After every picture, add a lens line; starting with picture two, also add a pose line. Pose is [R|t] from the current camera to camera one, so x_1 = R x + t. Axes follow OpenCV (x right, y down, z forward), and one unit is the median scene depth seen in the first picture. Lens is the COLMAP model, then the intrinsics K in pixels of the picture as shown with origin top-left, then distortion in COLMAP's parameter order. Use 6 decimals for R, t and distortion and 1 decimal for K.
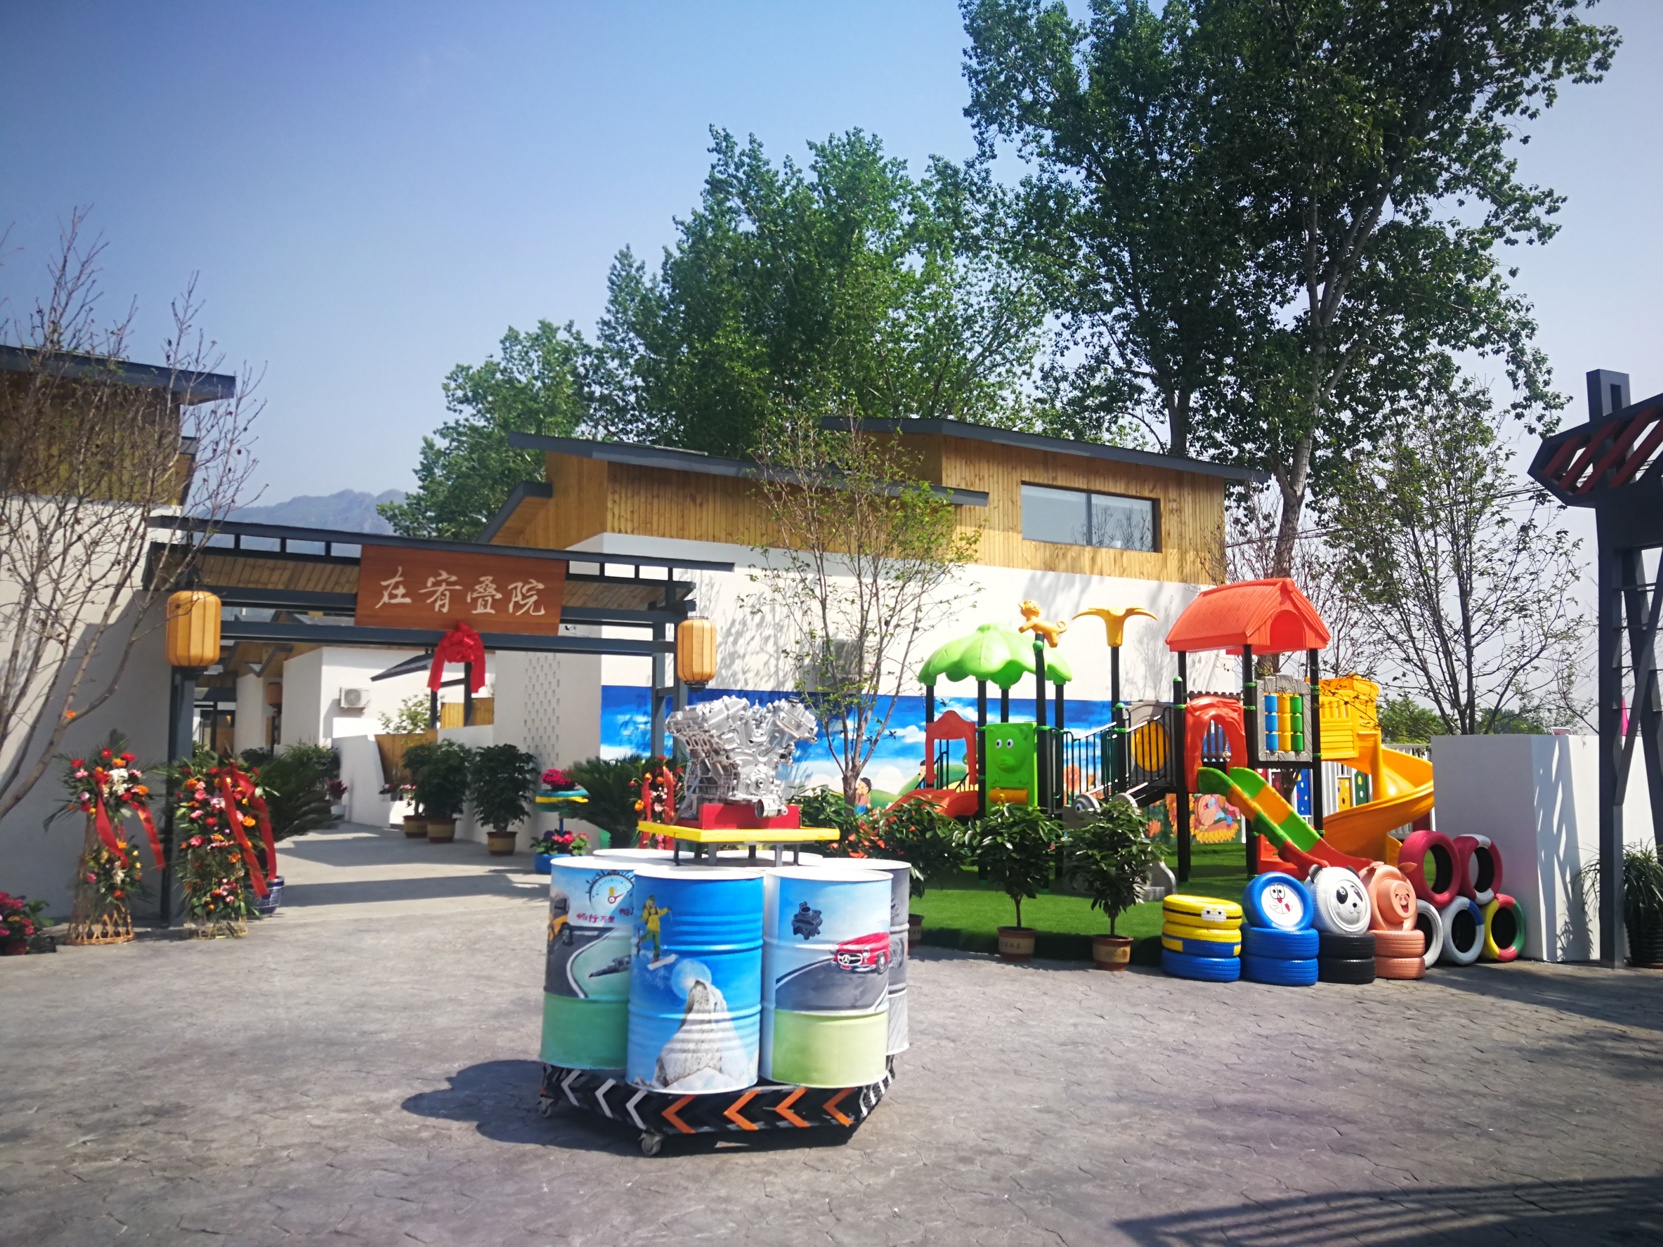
lens RADIAL K [[1327.0, 0, 831.5], [0, 1327.0, 623.5], [0, 0, 1]] dist [0.023946, -0.003463]
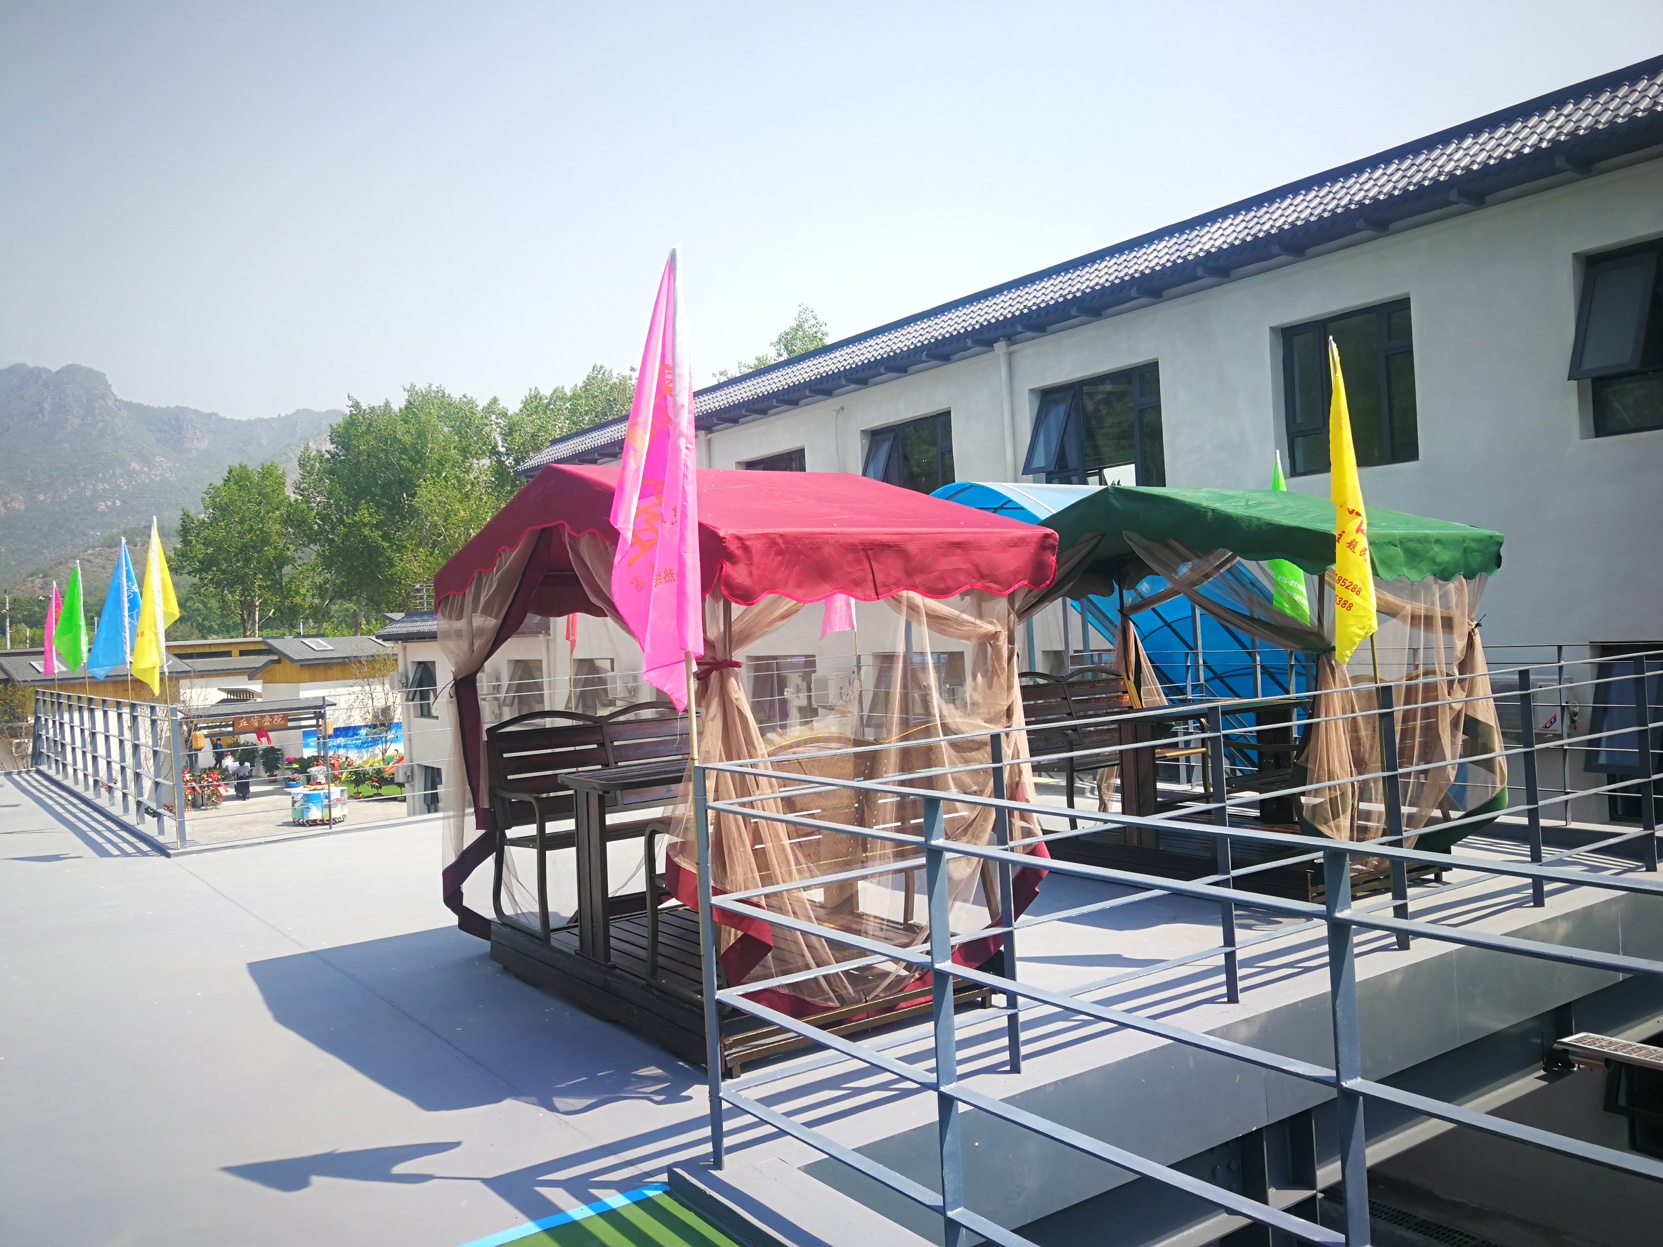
lens RADIAL K [[1327.0, 0, 831.5], [0, 1327.0, 623.5], [0, 0, 1]] dist [0.023946, -0.003463]
pose [[0.980549, -0.051589, 0.189375, 1.392222], [0.029824, 0.992797, 0.116036, -1.533341], [-0.193997, -0.108131, 0.975025, -6.762000]]
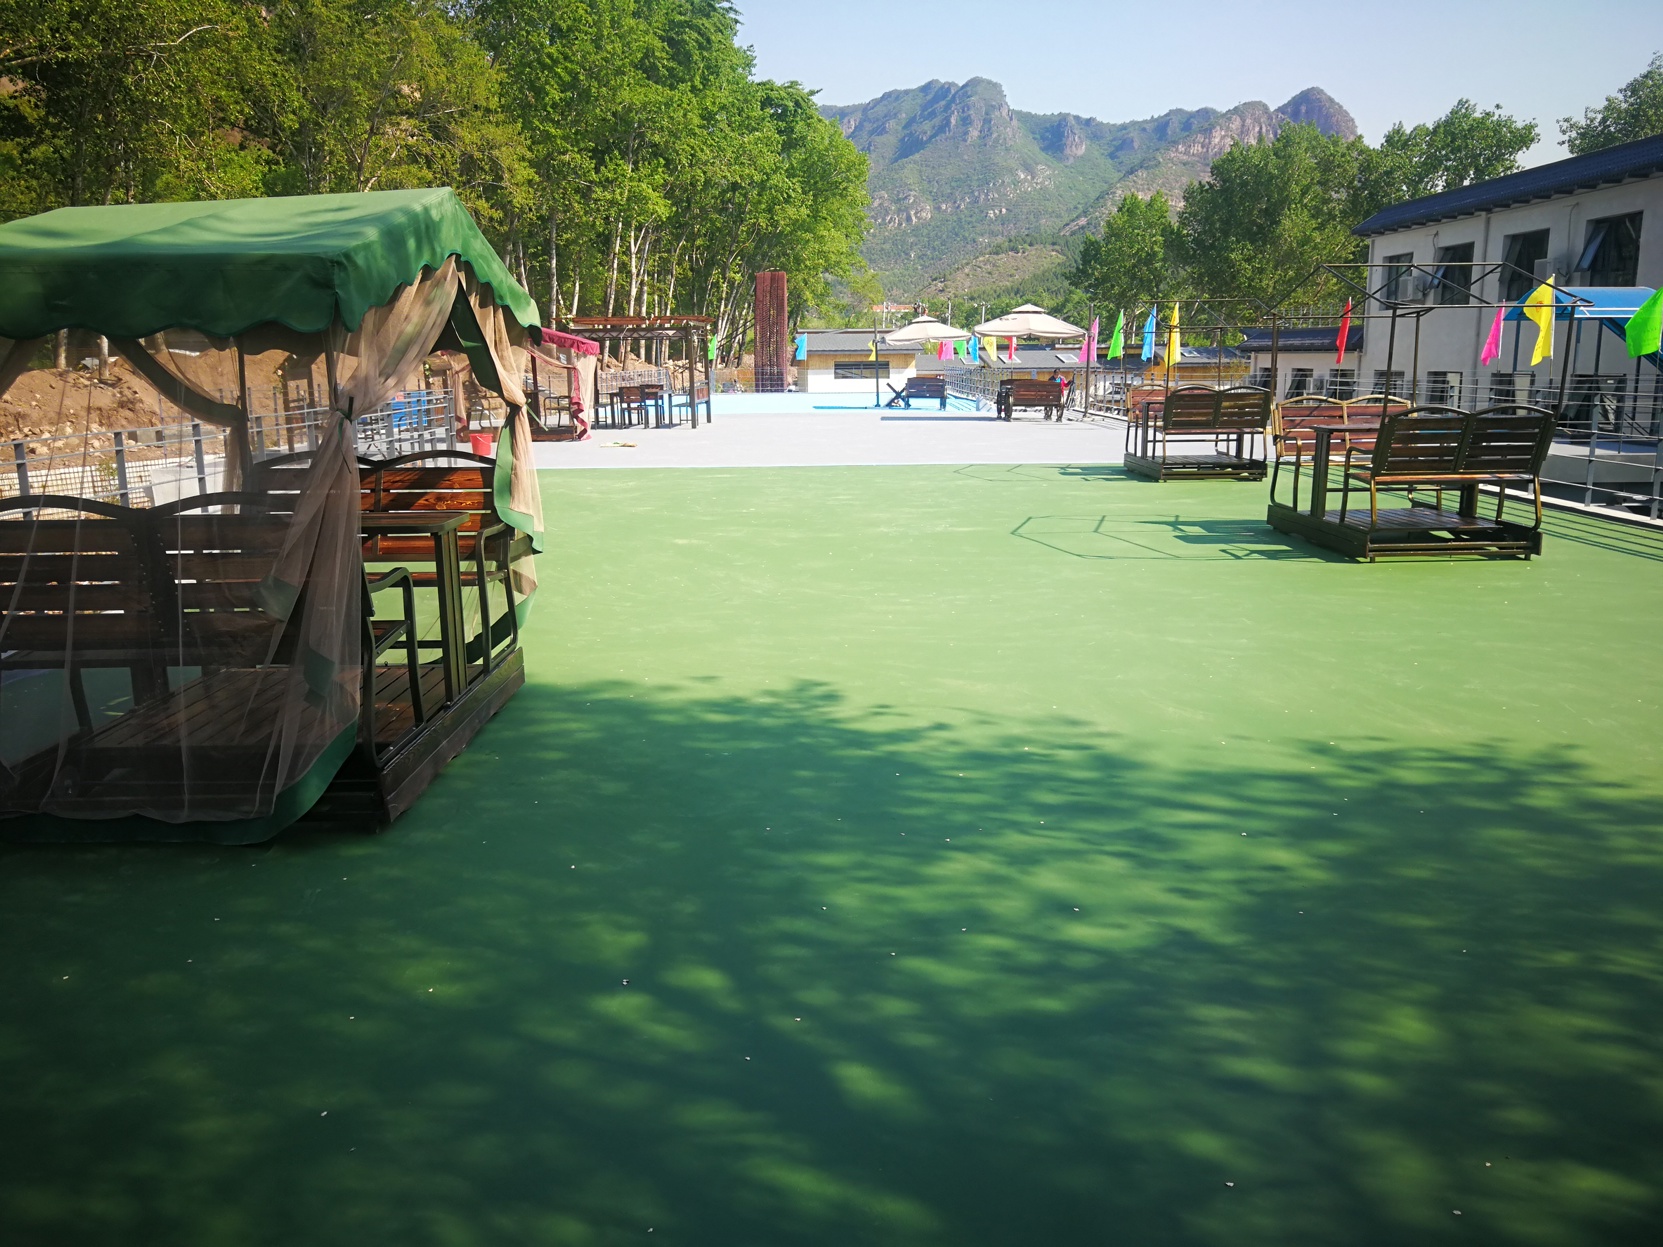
lens RADIAL K [[1327.0, 0, 831.5], [0, 1327.0, 623.5], [0, 0, 1]] dist [0.023946, -0.003463]
pose [[0.913270, 0.072306, -0.400887, 1.591311], [0.055594, 0.952789, 0.298500, -1.758339], [0.403544, -0.294898, 0.866134, -8.678106]]
